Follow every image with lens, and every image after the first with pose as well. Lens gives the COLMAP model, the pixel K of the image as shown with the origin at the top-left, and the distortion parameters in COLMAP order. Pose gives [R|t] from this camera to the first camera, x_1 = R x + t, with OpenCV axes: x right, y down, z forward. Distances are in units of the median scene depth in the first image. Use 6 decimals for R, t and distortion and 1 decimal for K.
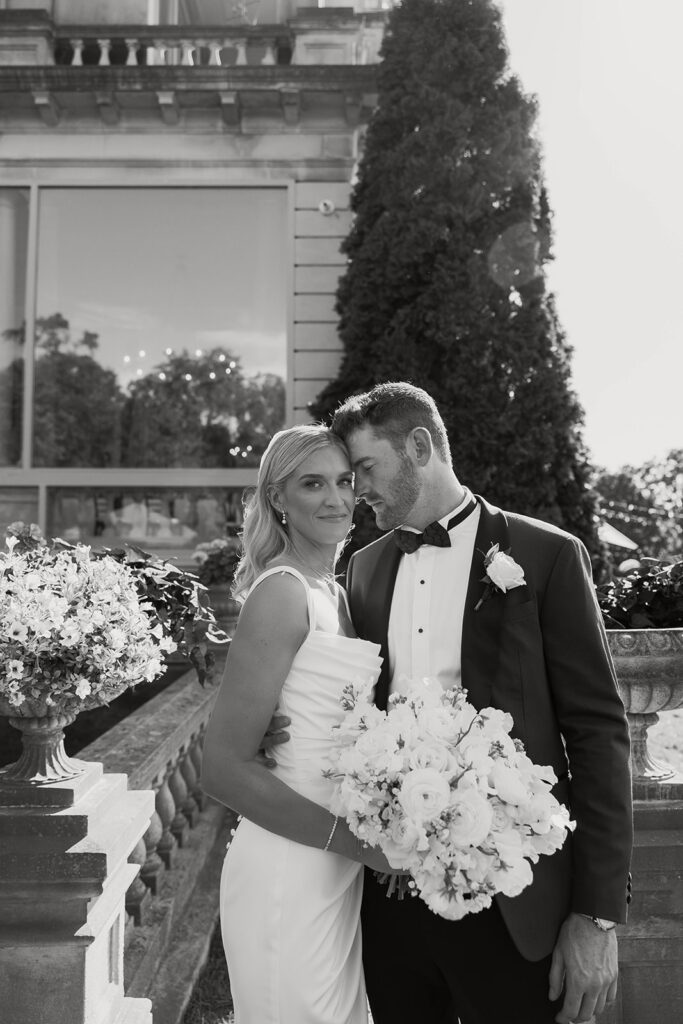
lens RADIAL K [[681.1, 0, 328.8], [0, 681.1, 511.5], [0, 0, 1]] dist [0.002610, 0.000687]
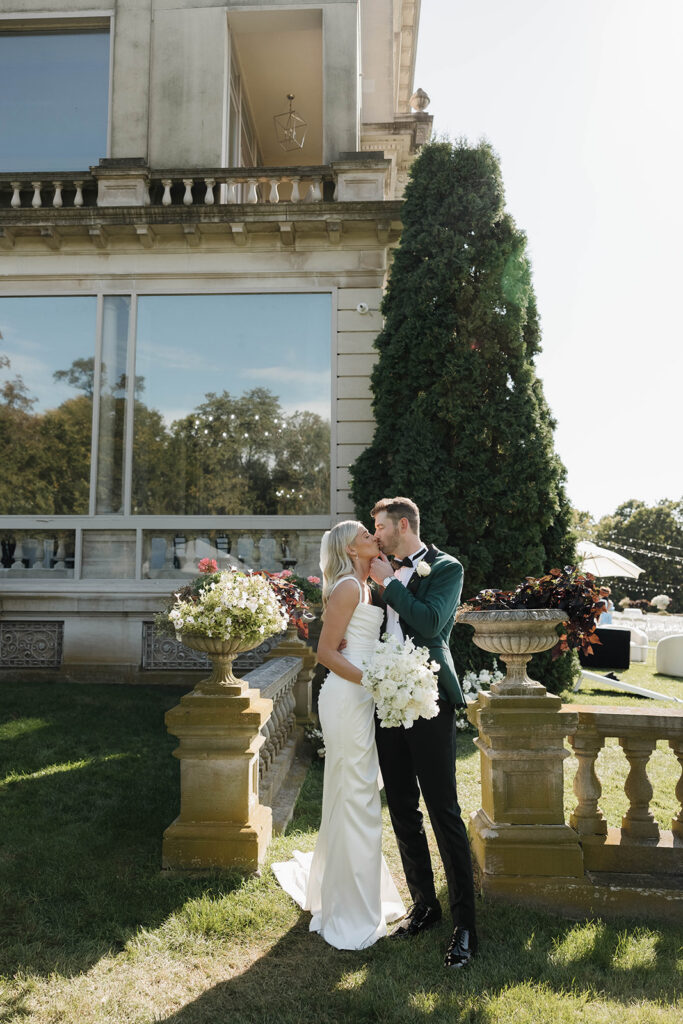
lens RADIAL K [[785.3, 0, 329.8], [0, 785.3, 520.5], [0, 0, 1]] dist [0.009448, -0.003757]
pose [[0.999012, -0.001289, -0.044423, 0.000300], [-0.000091, 0.999518, -0.031052, -0.008233], [0.044441, 0.031025, 0.998530, -0.465735]]
